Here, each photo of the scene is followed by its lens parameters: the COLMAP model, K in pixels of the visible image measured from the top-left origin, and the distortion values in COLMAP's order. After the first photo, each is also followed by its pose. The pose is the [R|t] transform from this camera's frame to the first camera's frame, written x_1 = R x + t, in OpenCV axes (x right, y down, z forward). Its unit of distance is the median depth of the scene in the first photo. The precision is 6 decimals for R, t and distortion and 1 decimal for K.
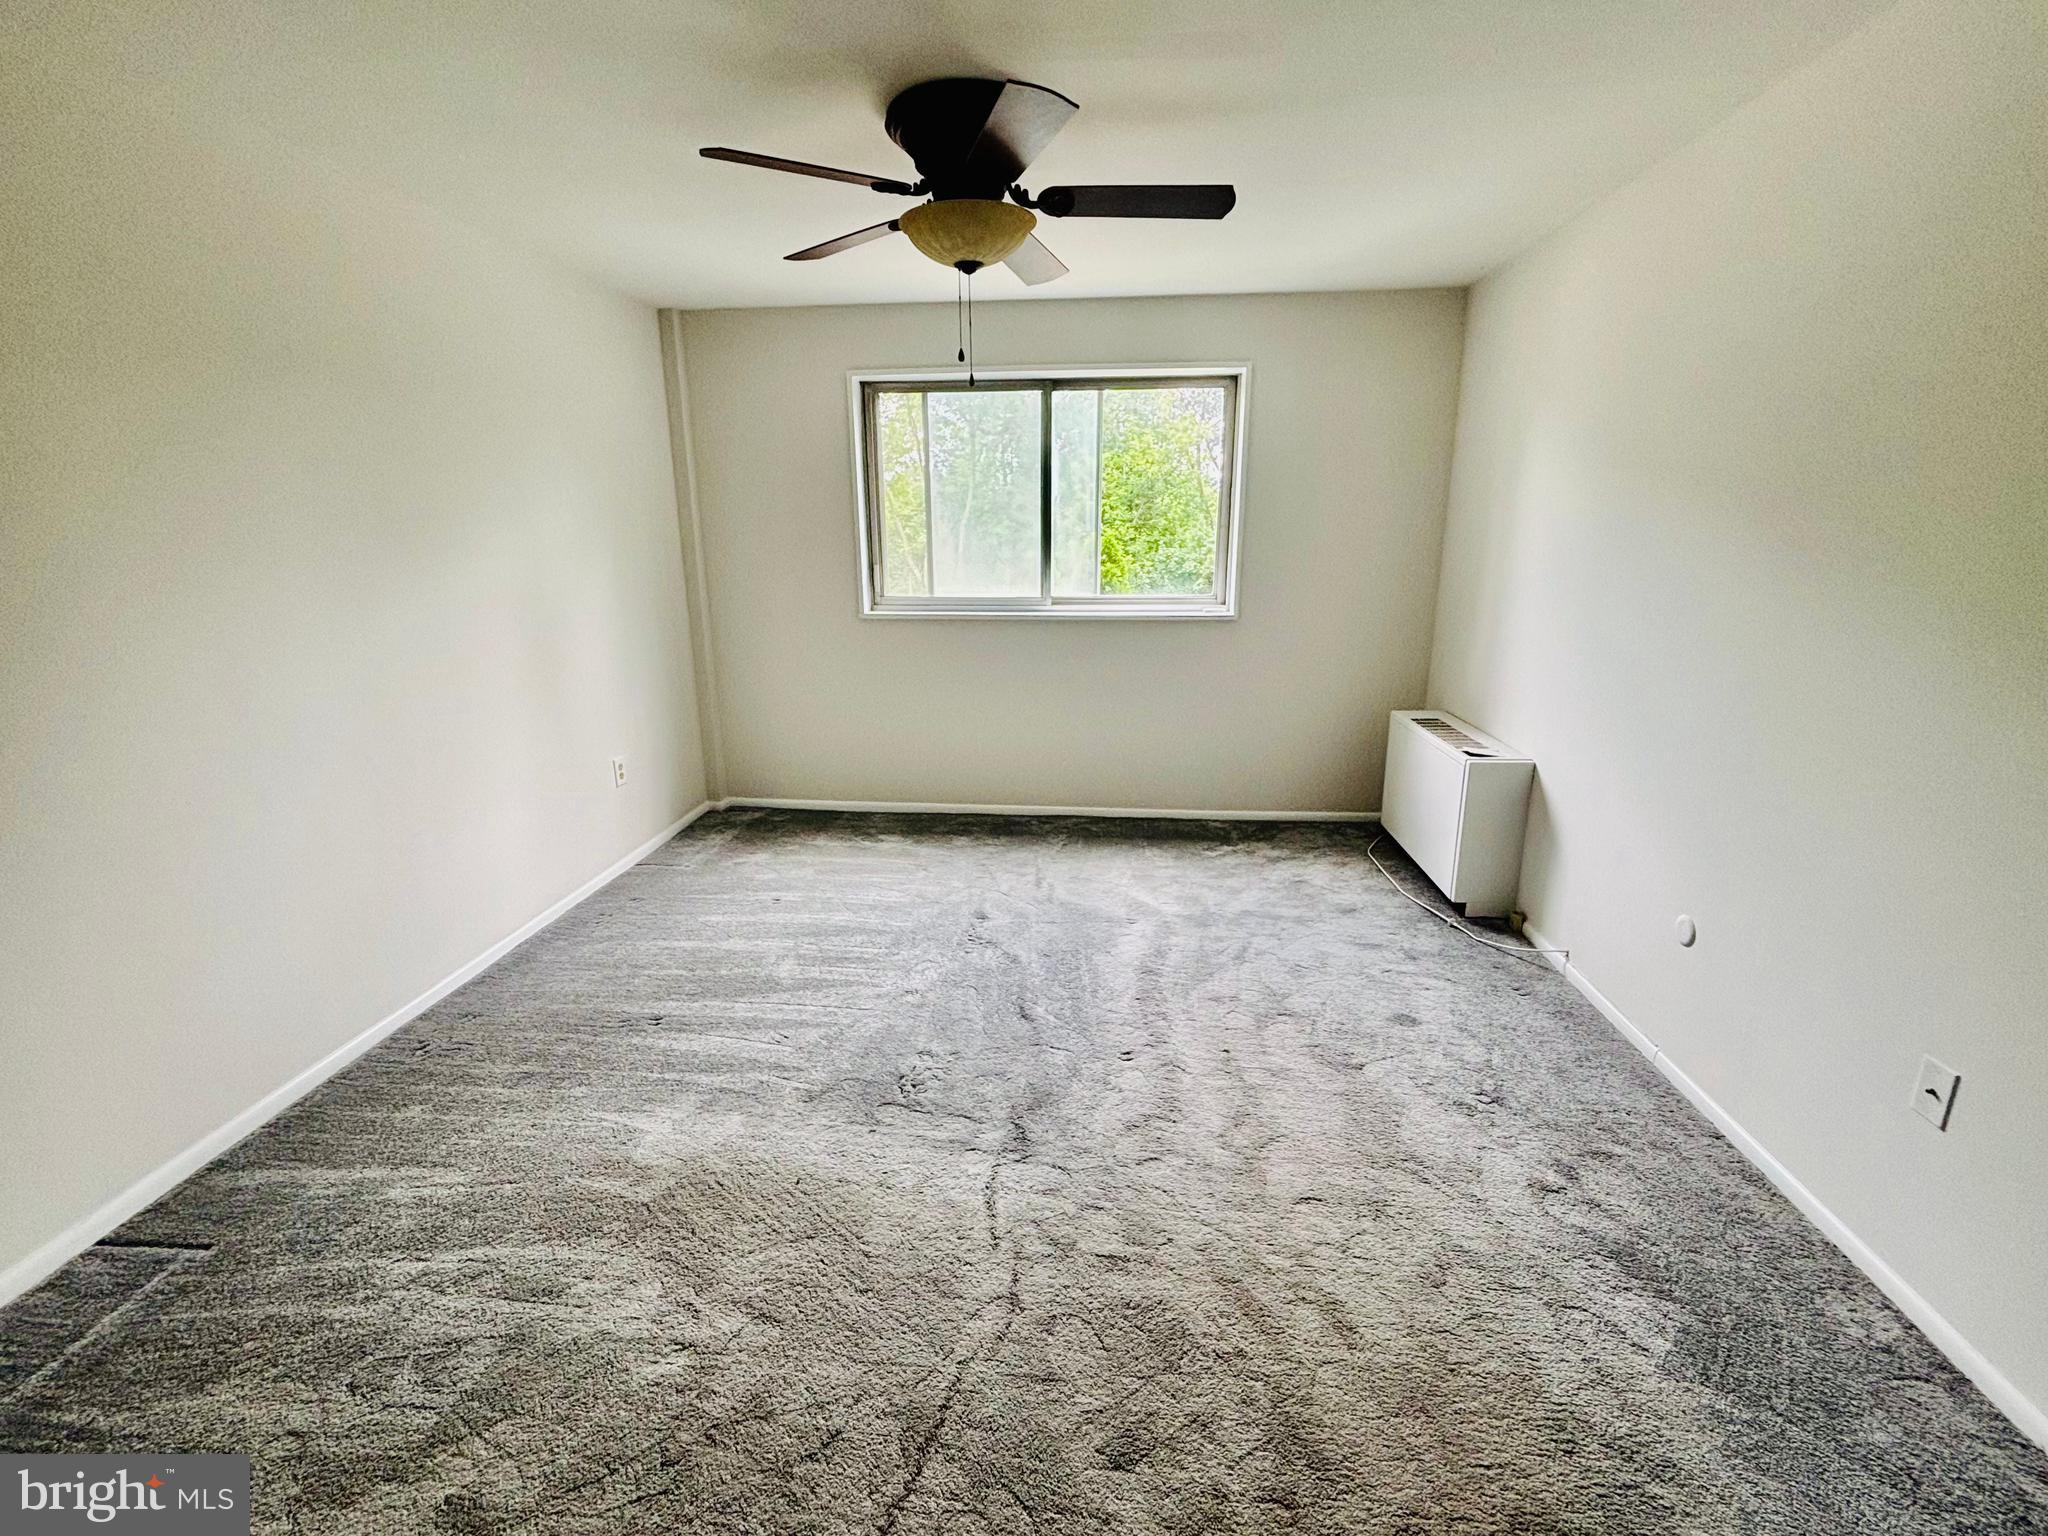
lens RADIAL K [[906.6, 0, 1024.0], [0, 906.6, 780.0], [0, 0, 1]] dist [-0.001935, 0.001532]
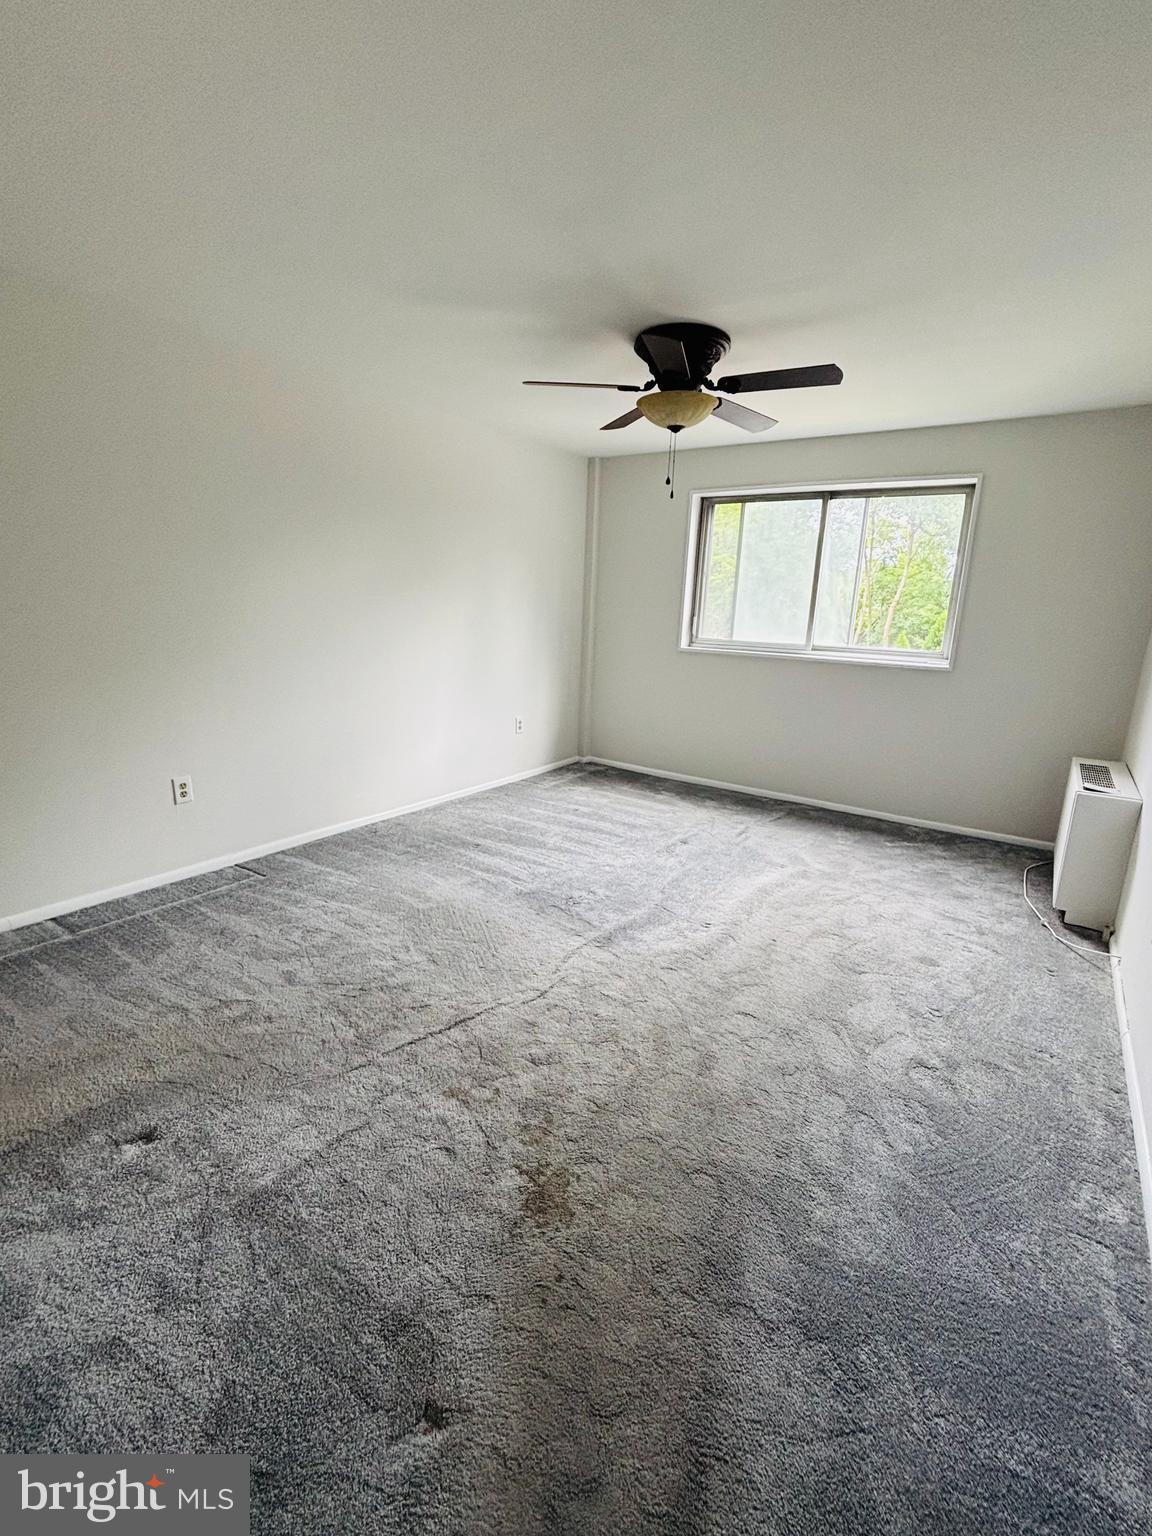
lens RADIAL K [[680.0, 0, 578.9], [0, 680.0, 770.2], [0, 0, 1]] dist [-0.001935, 0.001532]
pose [[0.873251, 0.155315, -0.461855, 0.348226], [-0.171468, 0.985164, 0.007093, 0.062656], [0.456105, 0.072999, 0.886927, -0.118874]]
